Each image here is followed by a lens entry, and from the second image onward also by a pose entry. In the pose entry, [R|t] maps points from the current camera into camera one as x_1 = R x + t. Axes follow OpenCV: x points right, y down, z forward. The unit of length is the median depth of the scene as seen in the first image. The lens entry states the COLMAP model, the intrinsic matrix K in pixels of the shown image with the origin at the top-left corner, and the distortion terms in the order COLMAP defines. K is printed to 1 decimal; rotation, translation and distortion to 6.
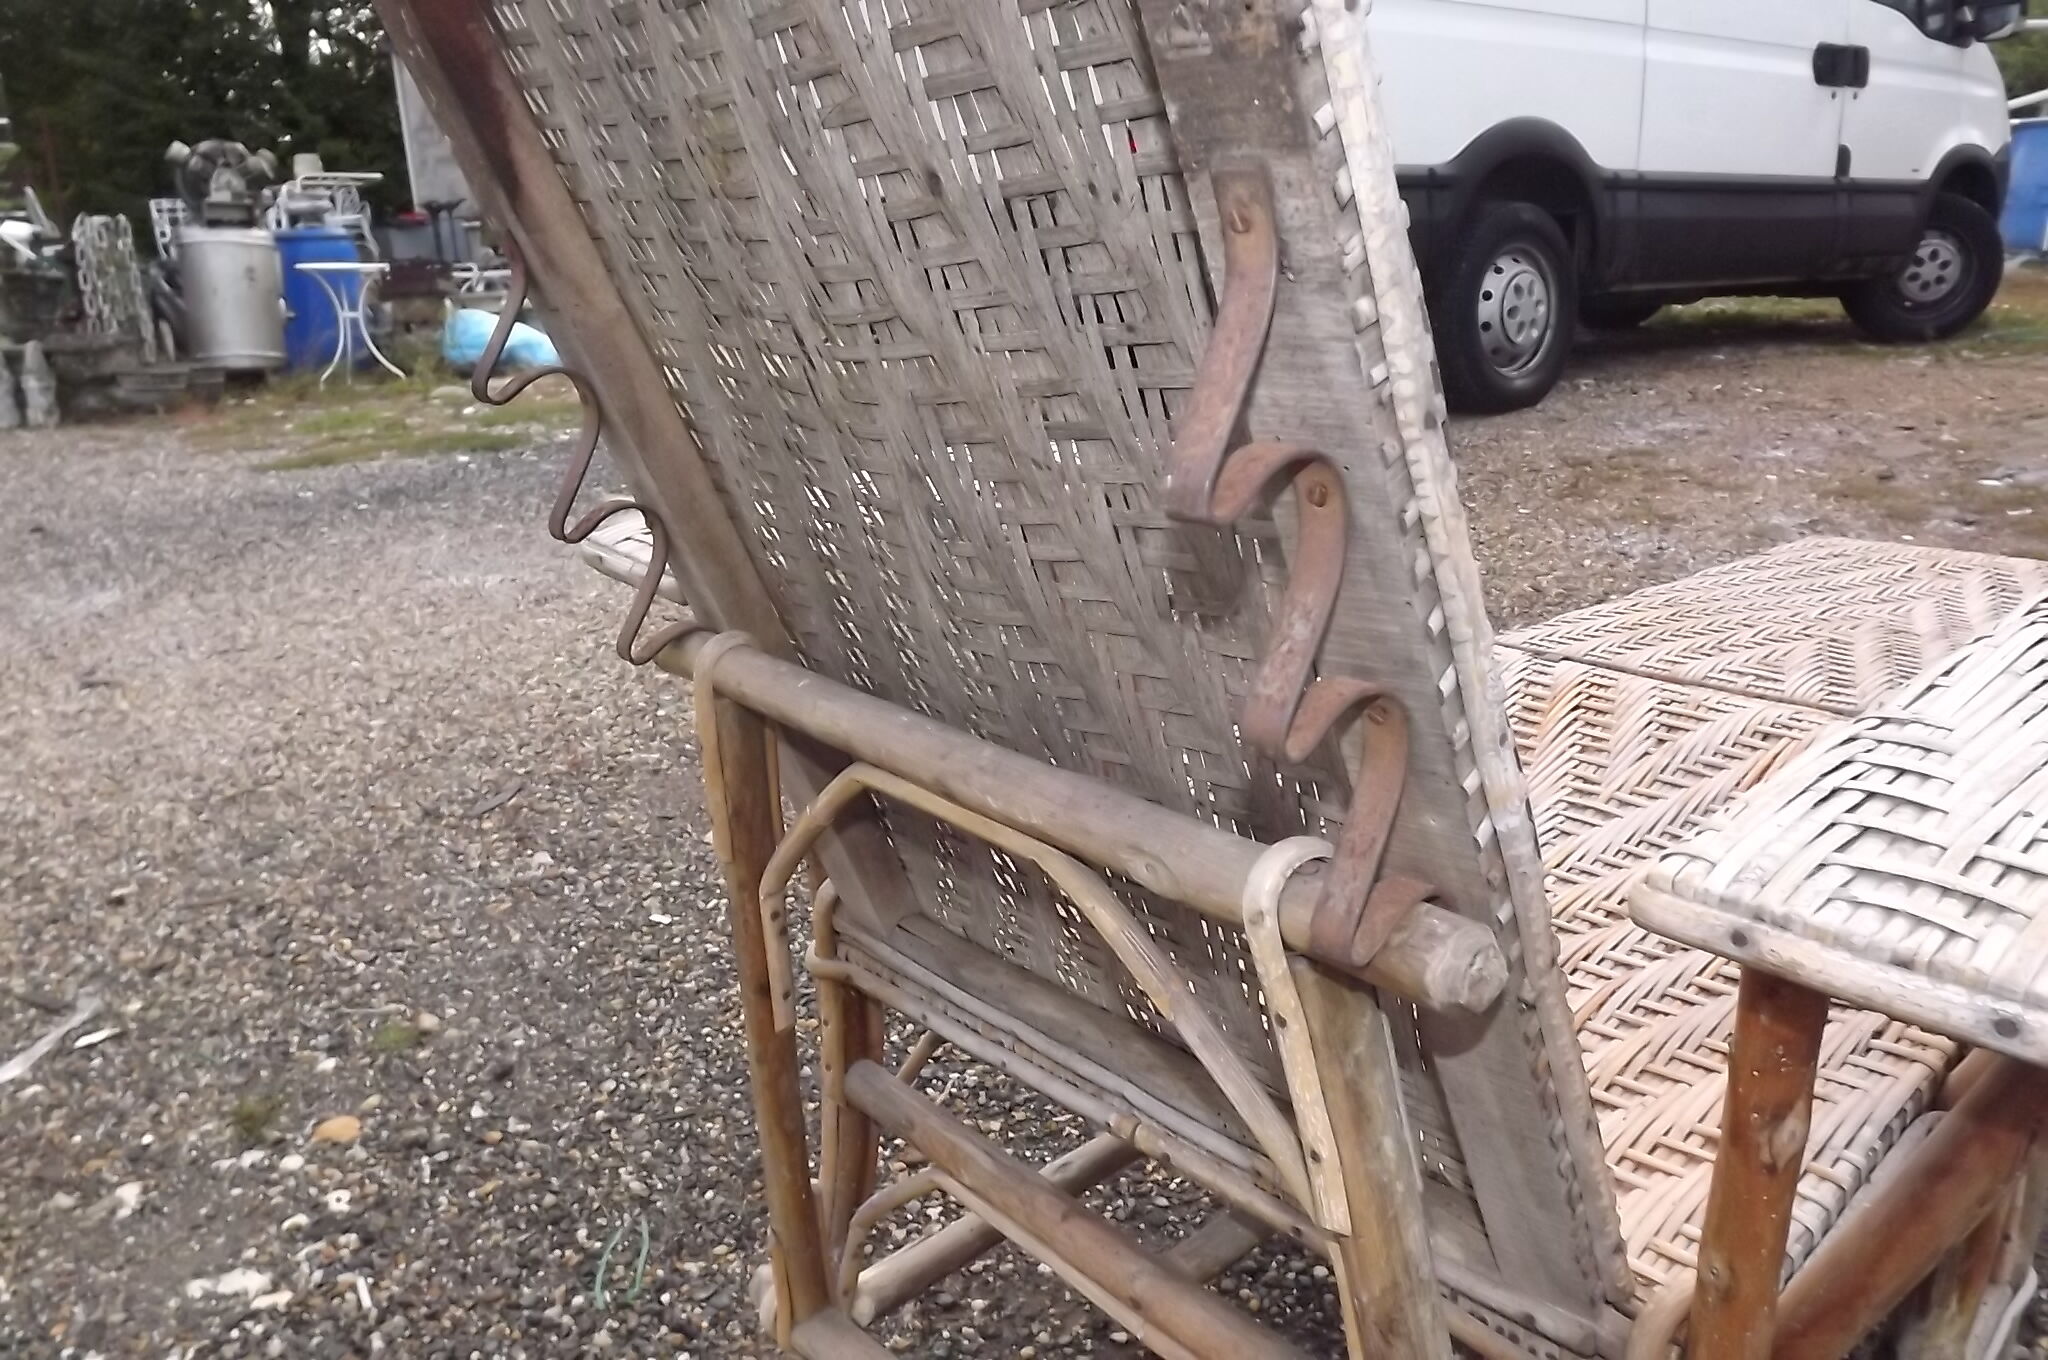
lens RADIAL K [[1480.4, 0, 1031.3], [0, 1480.4, 677.0], [0, 0, 1]] dist [-0.068491, 0.024382]
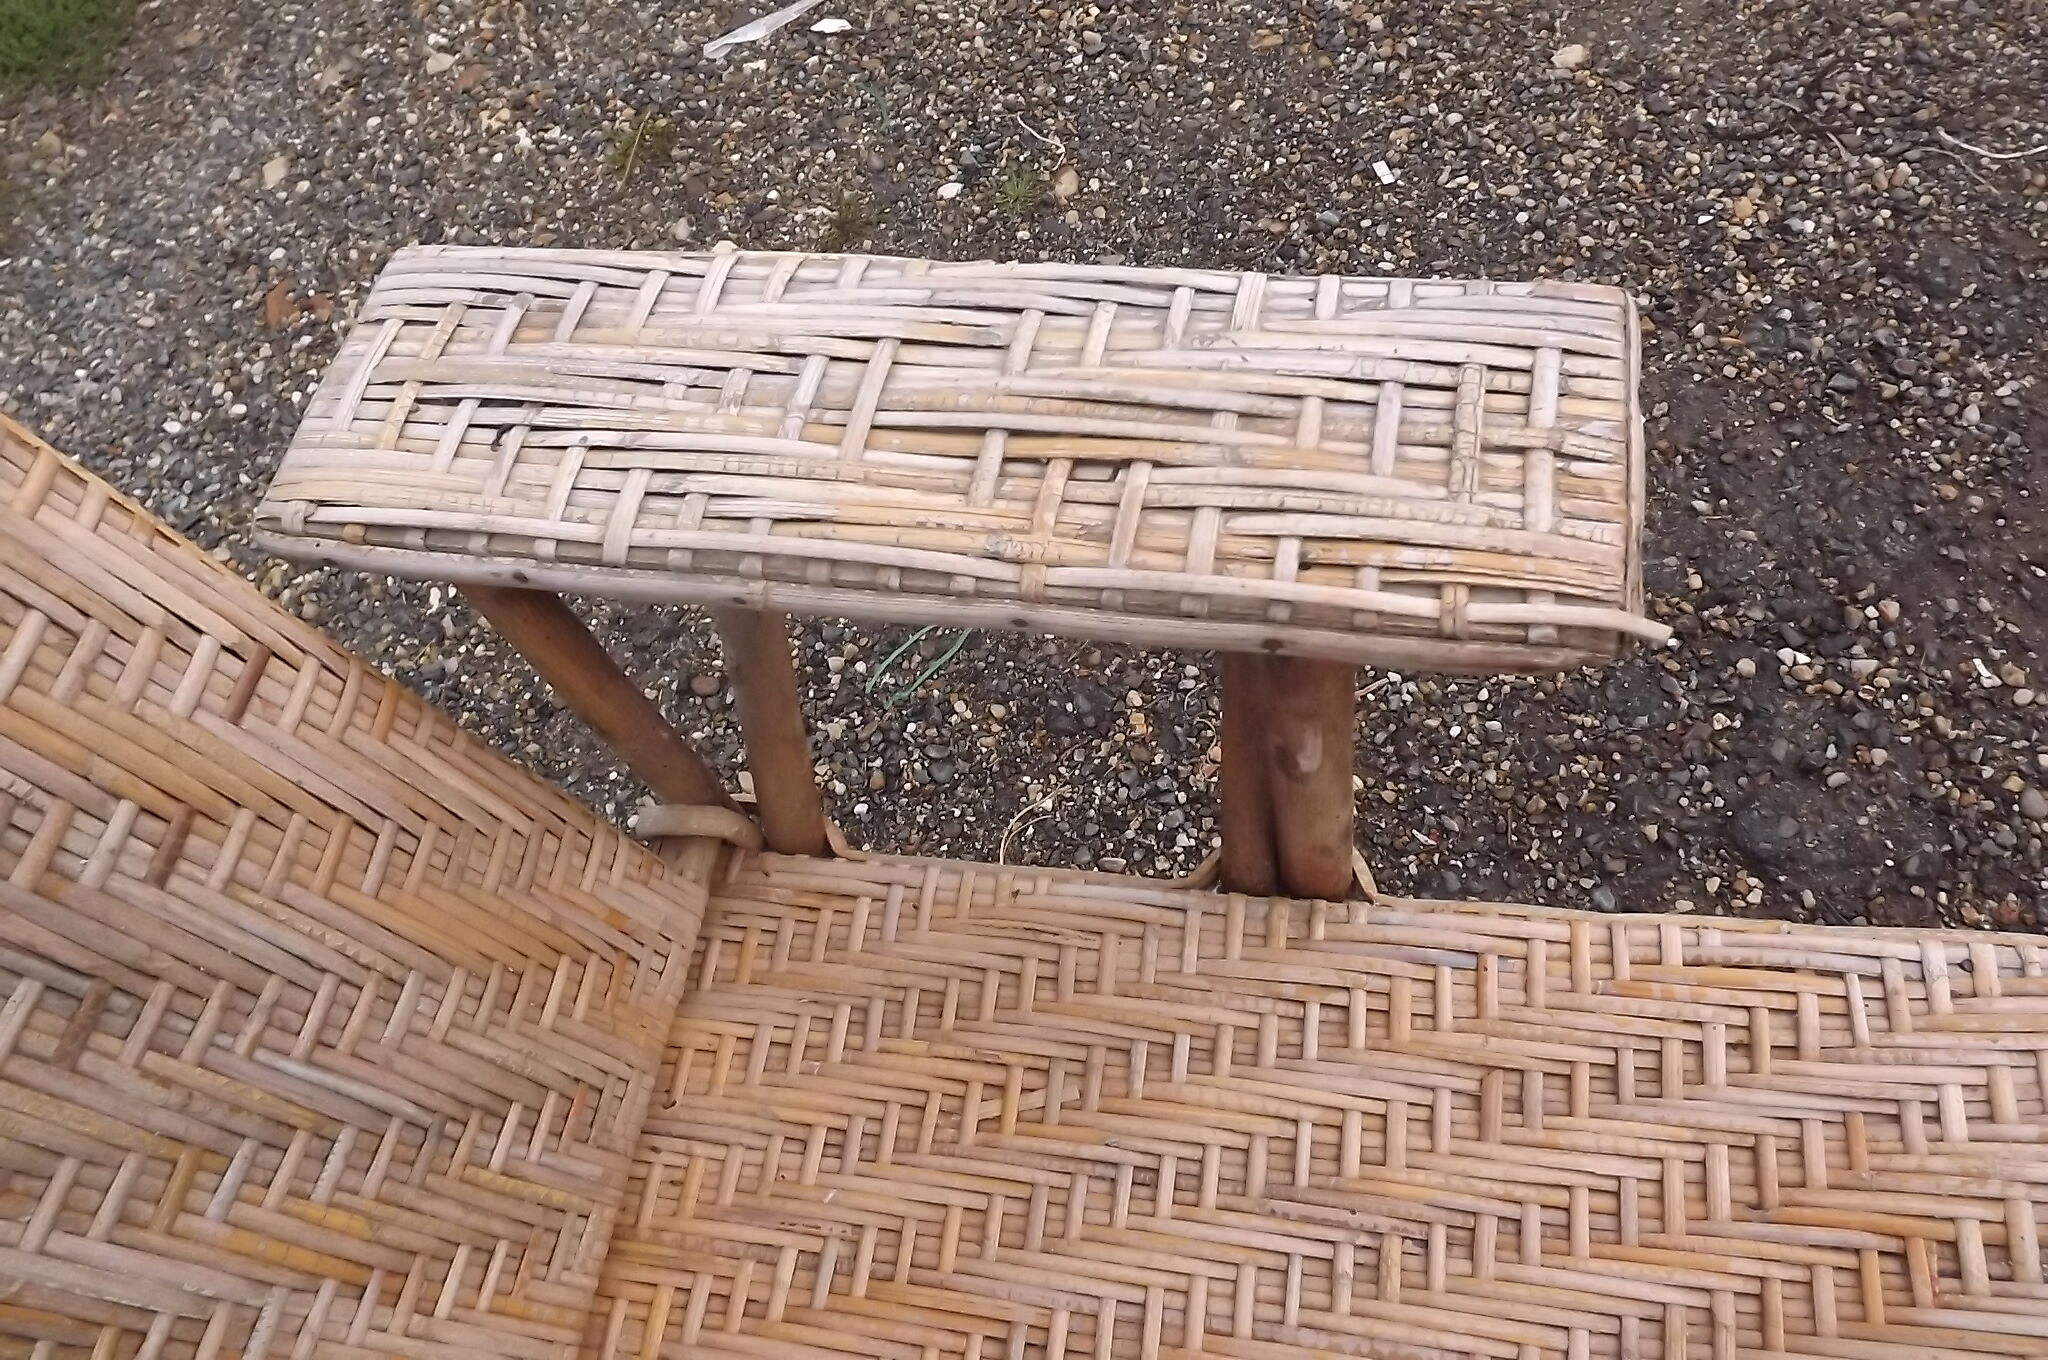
lens RADIAL K [[1480.4, 0, 1065.0], [0, 1480.4, 599.8], [0, 0, 1]] dist [-0.068491, 0.024382]
pose [[0.643658, 0.645967, -0.410403, 0.138494], [-0.175065, 0.646312, 0.742720, -0.321369], [0.745021, -0.406210, 0.529090, 0.522582]]
